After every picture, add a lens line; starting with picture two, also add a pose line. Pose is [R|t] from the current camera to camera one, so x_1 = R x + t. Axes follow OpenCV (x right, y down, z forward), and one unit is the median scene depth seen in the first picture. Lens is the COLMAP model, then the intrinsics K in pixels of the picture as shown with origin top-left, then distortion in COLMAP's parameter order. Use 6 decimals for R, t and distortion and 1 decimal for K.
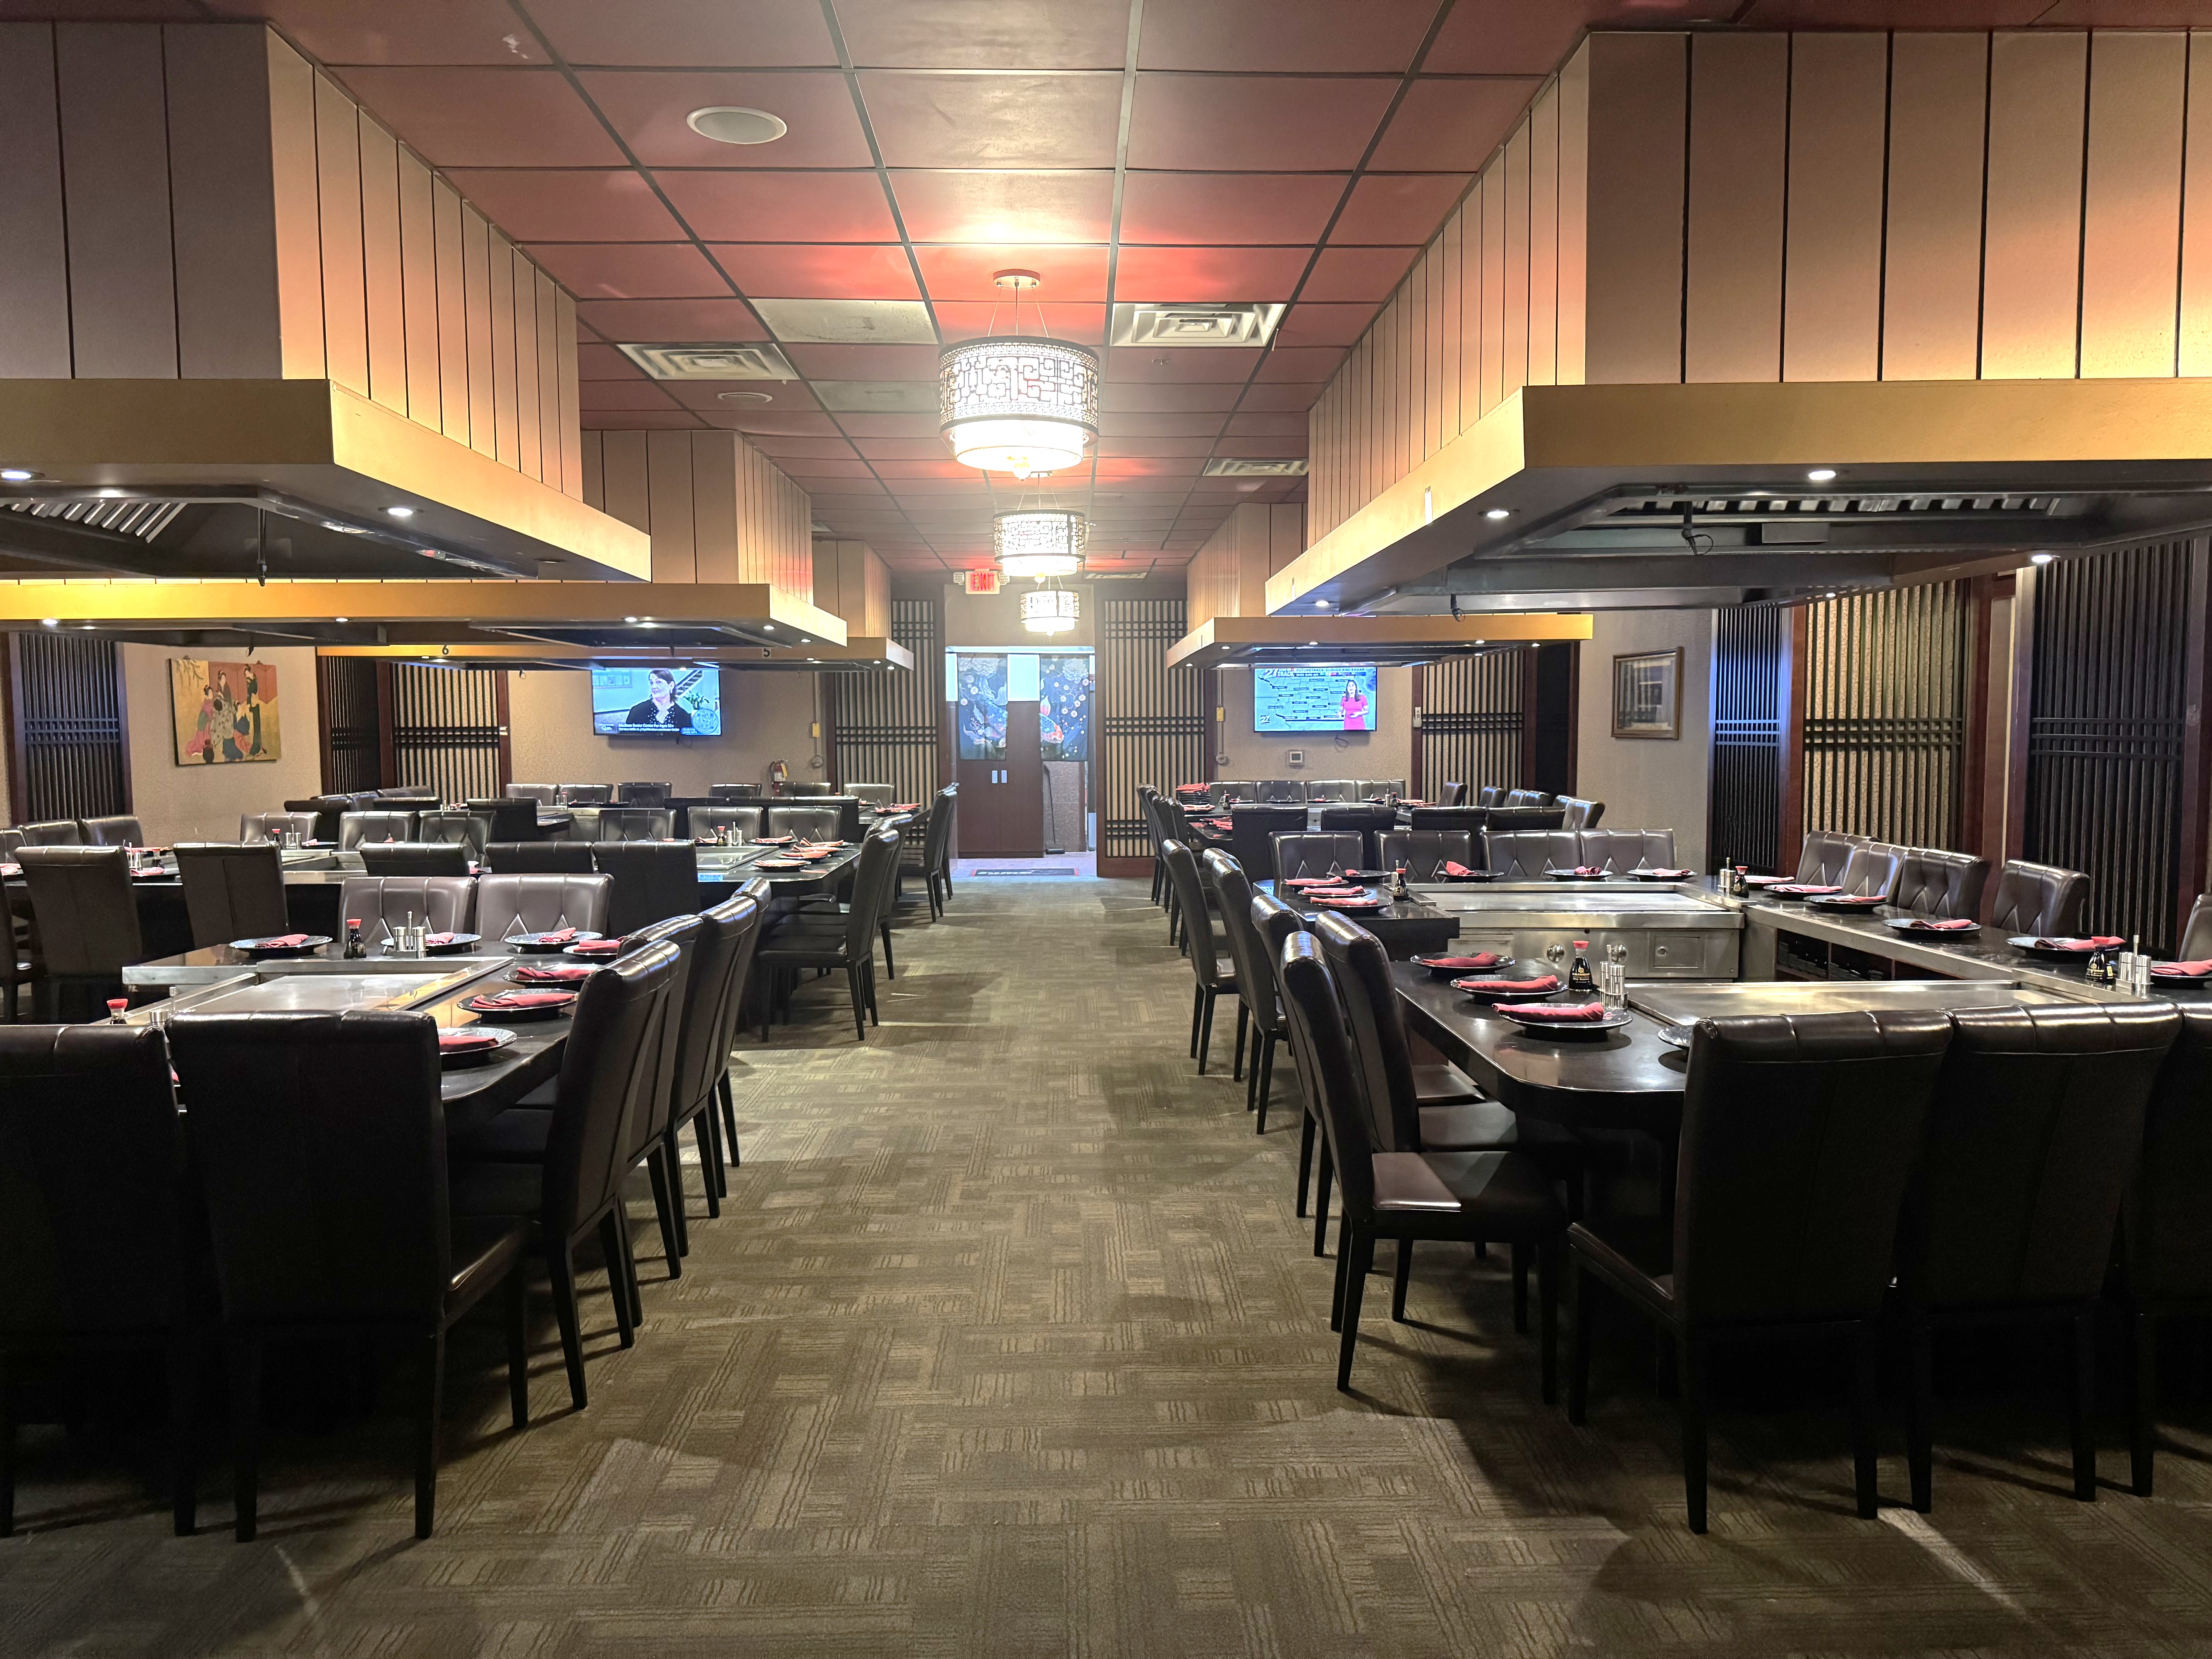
lens RADIAL K [[1558.9, 0, 1106.0], [0, 1558.9, 829.5], [0, 0, 1]] dist [0.133097, -0.191747]
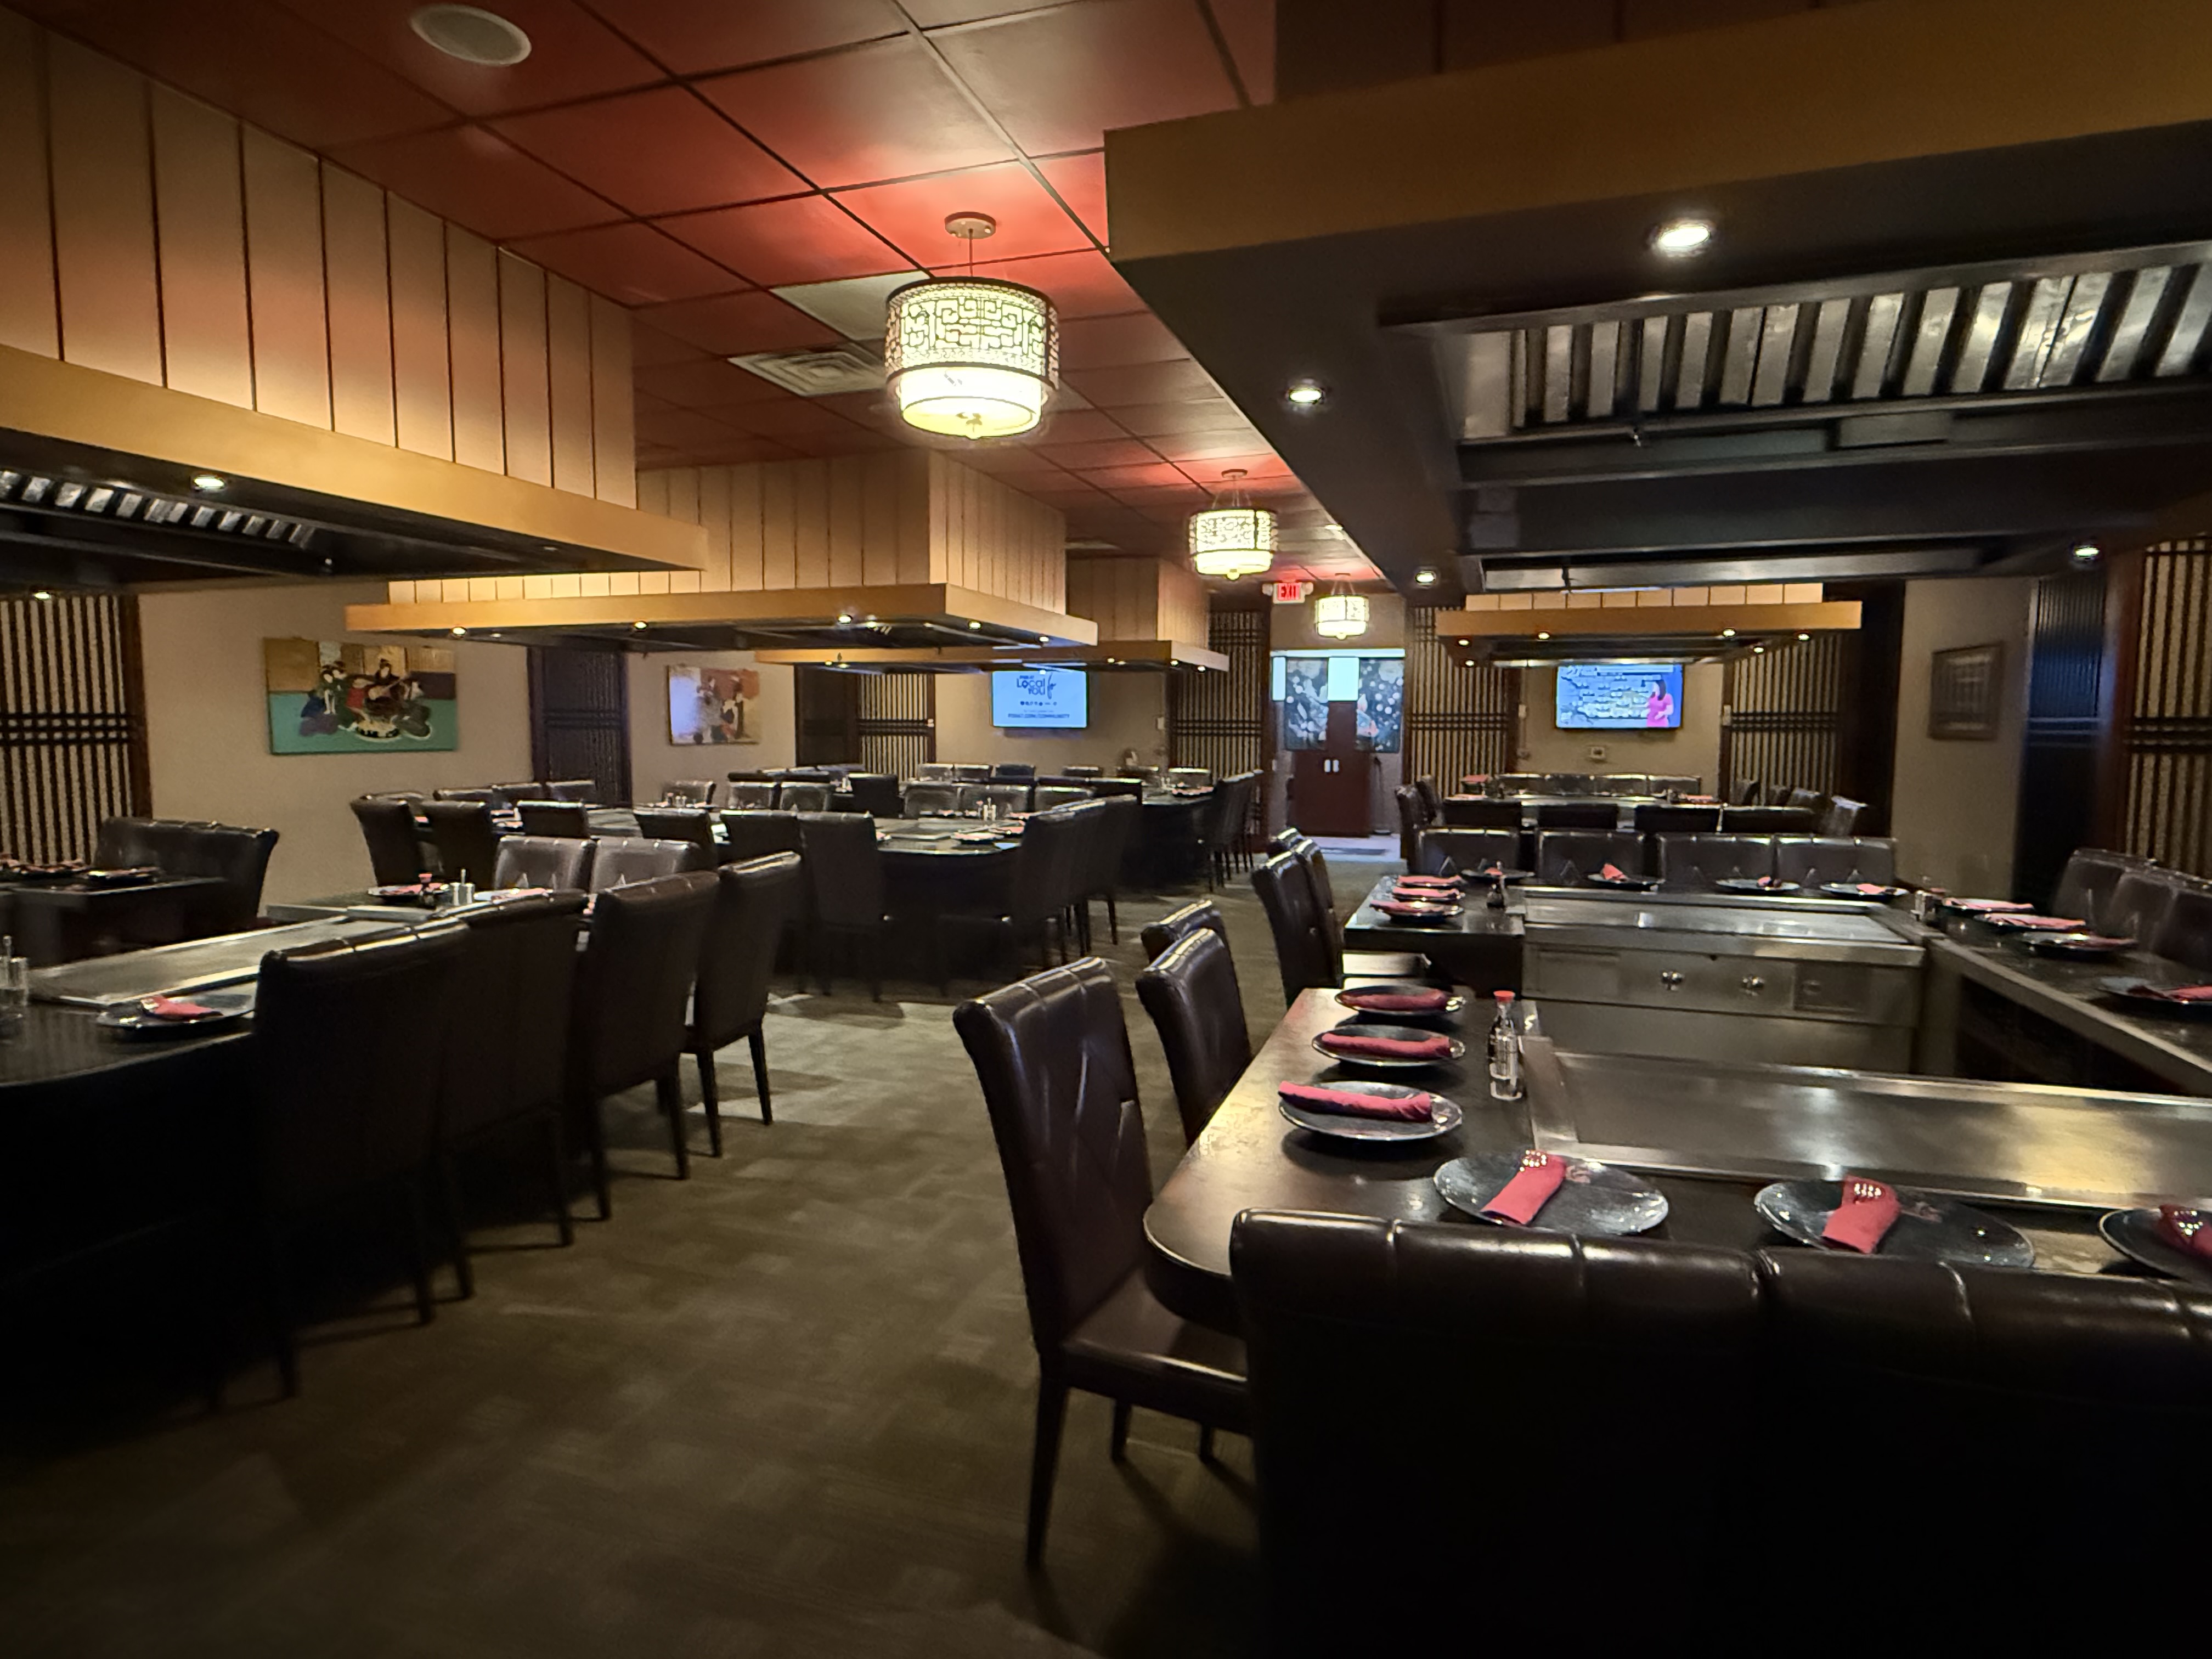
lens RADIAL K [[1218.8, 0, 1106.0], [0, 1218.8, 829.5], [0, 0, 1]] dist [-0.000953, 0.000119]
pose [[0.939961, 0.037882, -0.339172, 0.118942], [-0.031526, 0.999209, 0.024231, -0.005179], [0.339822, -0.012084, 0.940412, 0.149985]]
